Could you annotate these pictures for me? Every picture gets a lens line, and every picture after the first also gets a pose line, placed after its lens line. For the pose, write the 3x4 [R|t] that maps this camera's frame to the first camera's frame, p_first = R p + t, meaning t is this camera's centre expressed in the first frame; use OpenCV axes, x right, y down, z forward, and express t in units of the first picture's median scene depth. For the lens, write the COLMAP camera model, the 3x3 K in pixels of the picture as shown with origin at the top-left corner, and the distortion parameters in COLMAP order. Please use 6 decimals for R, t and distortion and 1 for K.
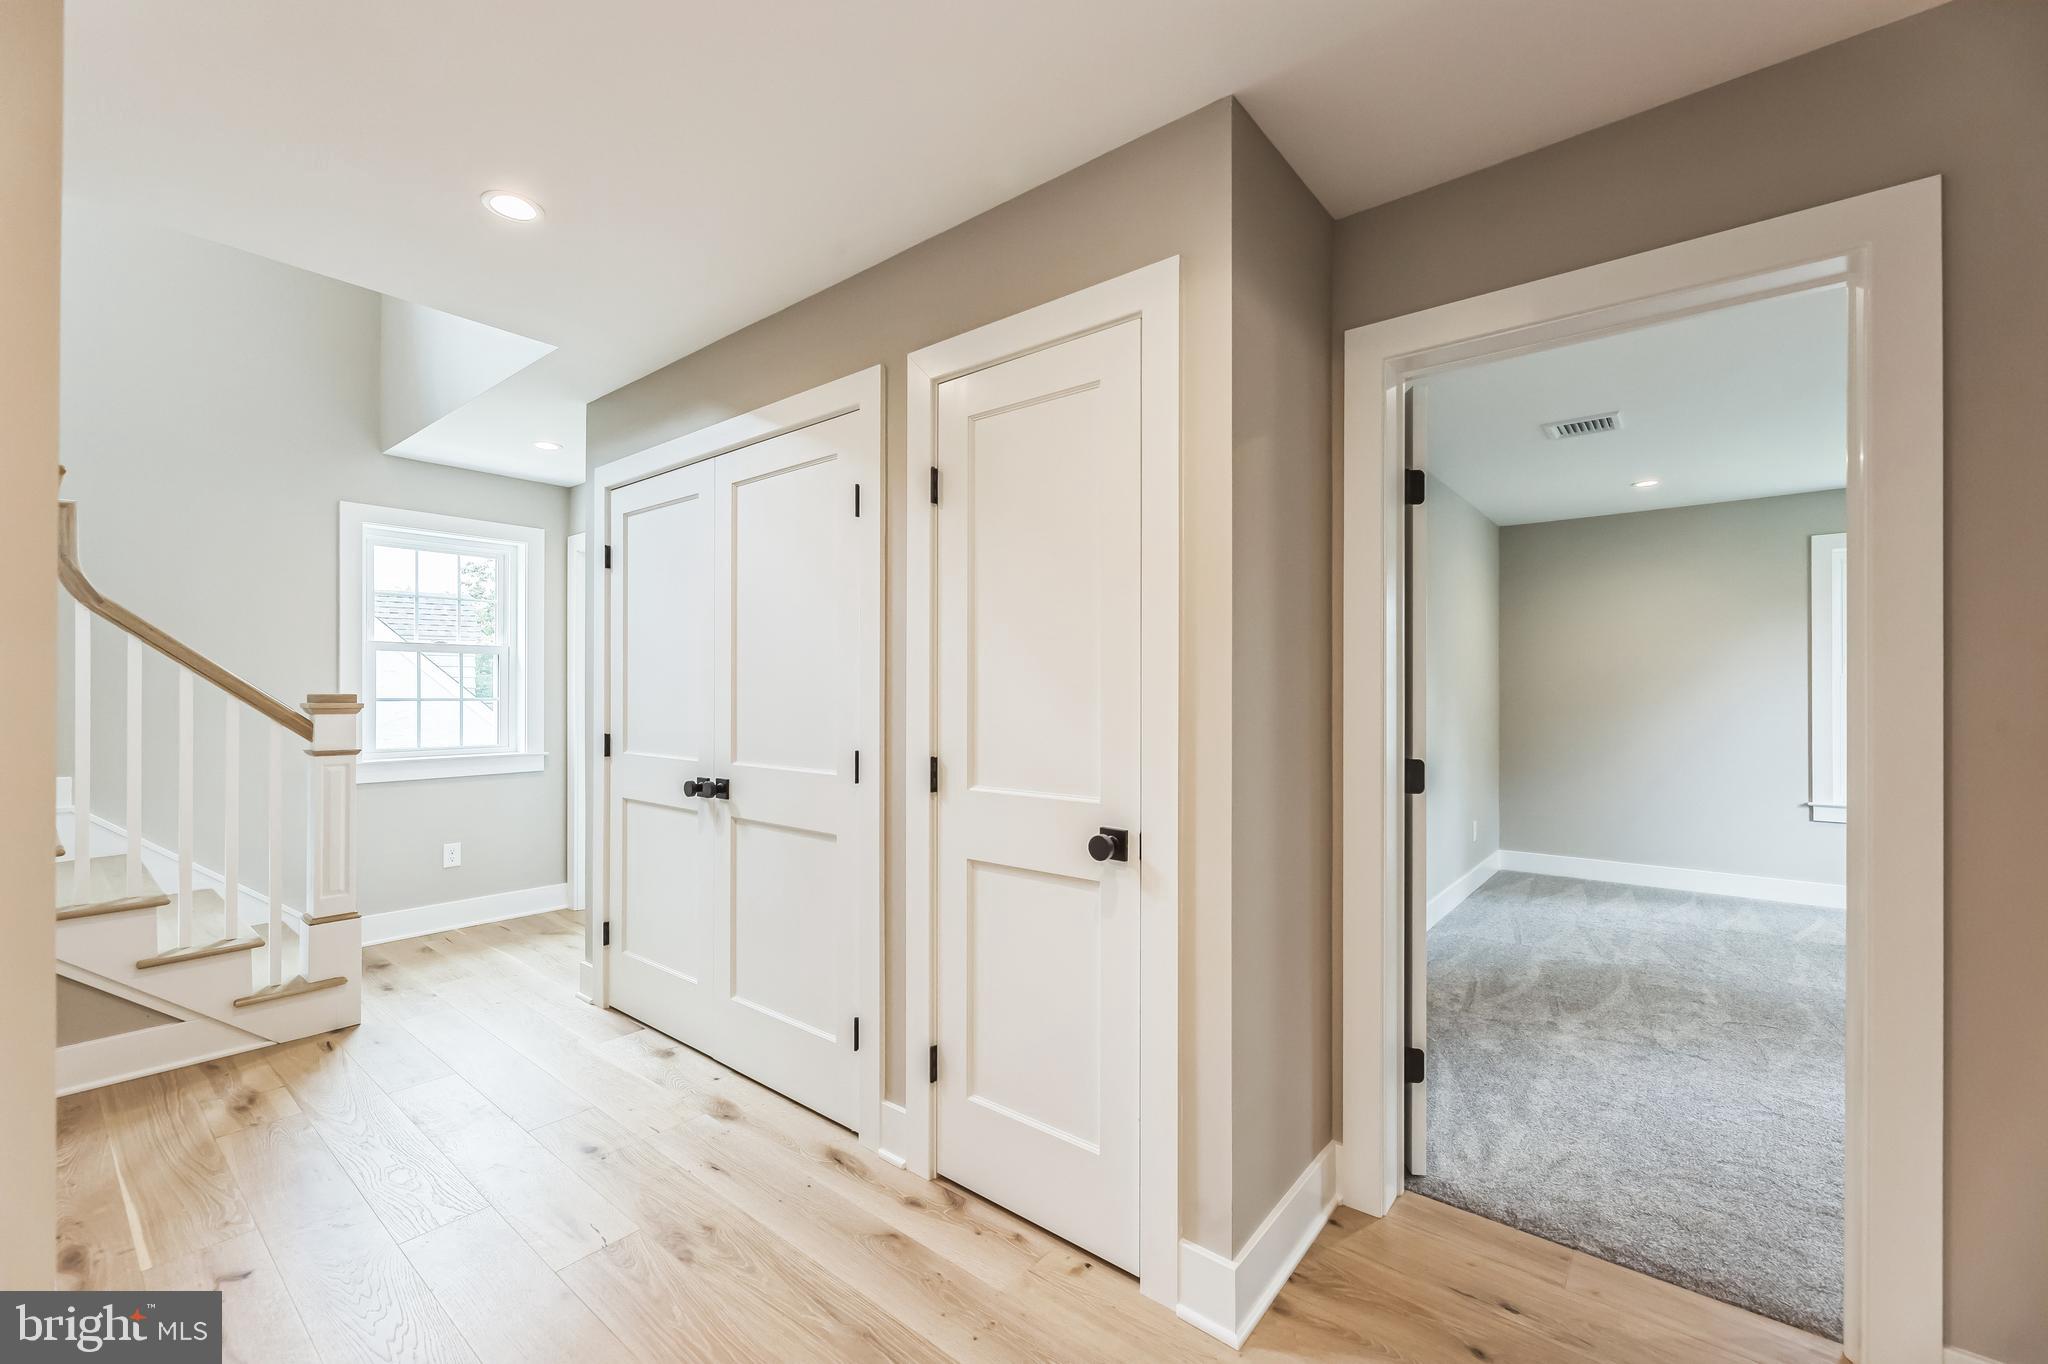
lens RADIAL K [[834.2, 0, 1025.2], [0, 834.2, 690.2], [0, 0, 1]] dist [-0.001790, 0.000766]
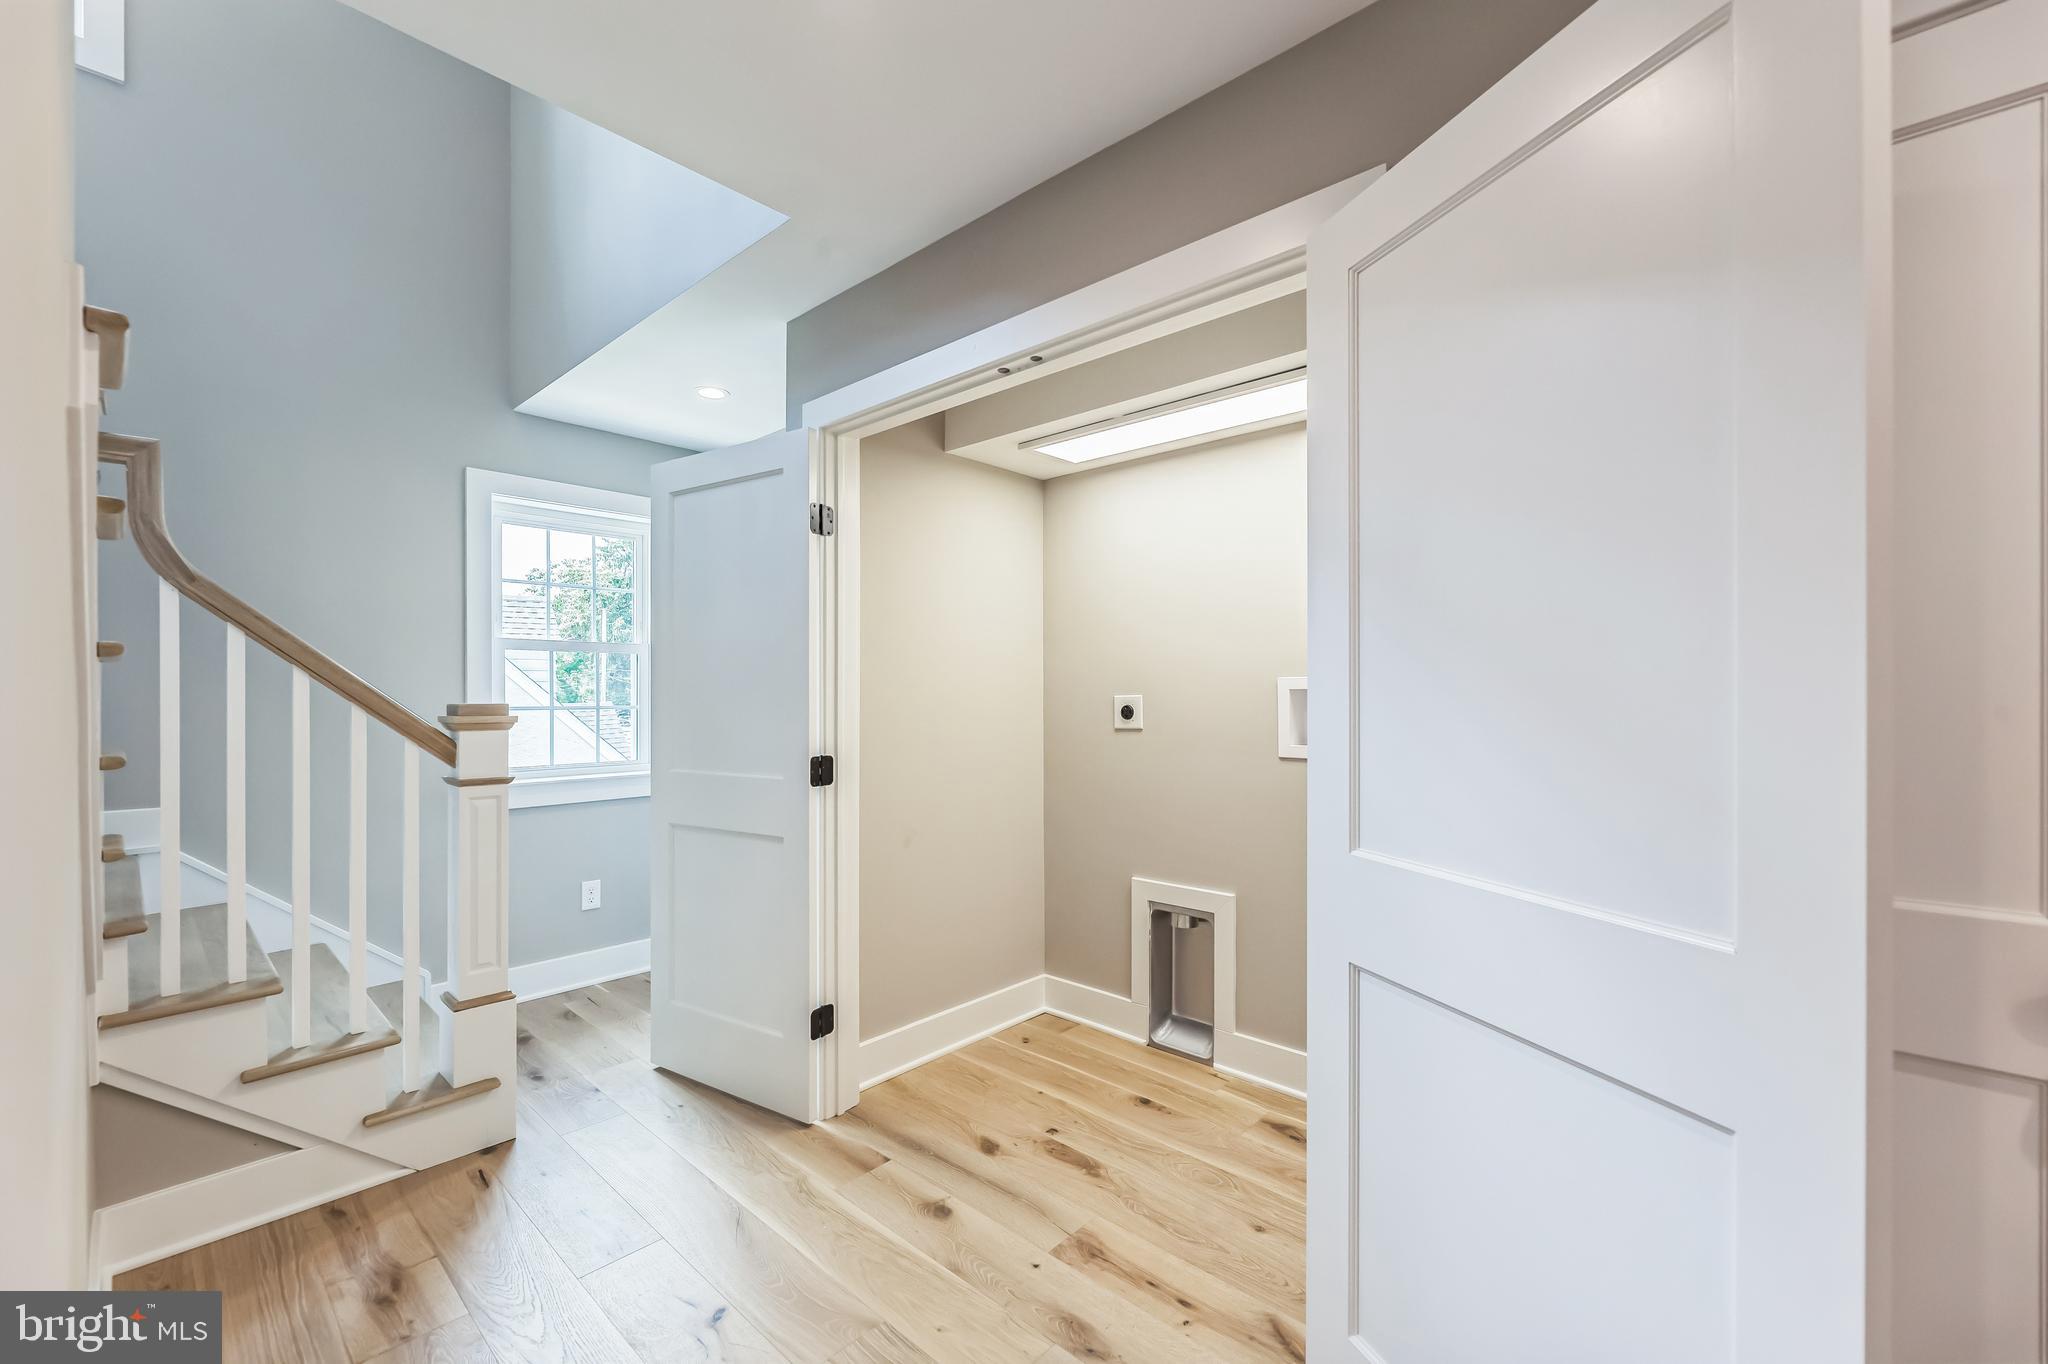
lens RADIAL K [[834.2, 0, 1010.8], [0, 834.2, 693.3], [0, 0, 1]] dist [-0.001790, 0.000766]
pose [[0.997953, -0.003076, -0.063885, -0.302751], [0.003139, 0.999995, 0.000896, -0.004362], [0.063882, -0.001095, 0.997957, 0.276045]]
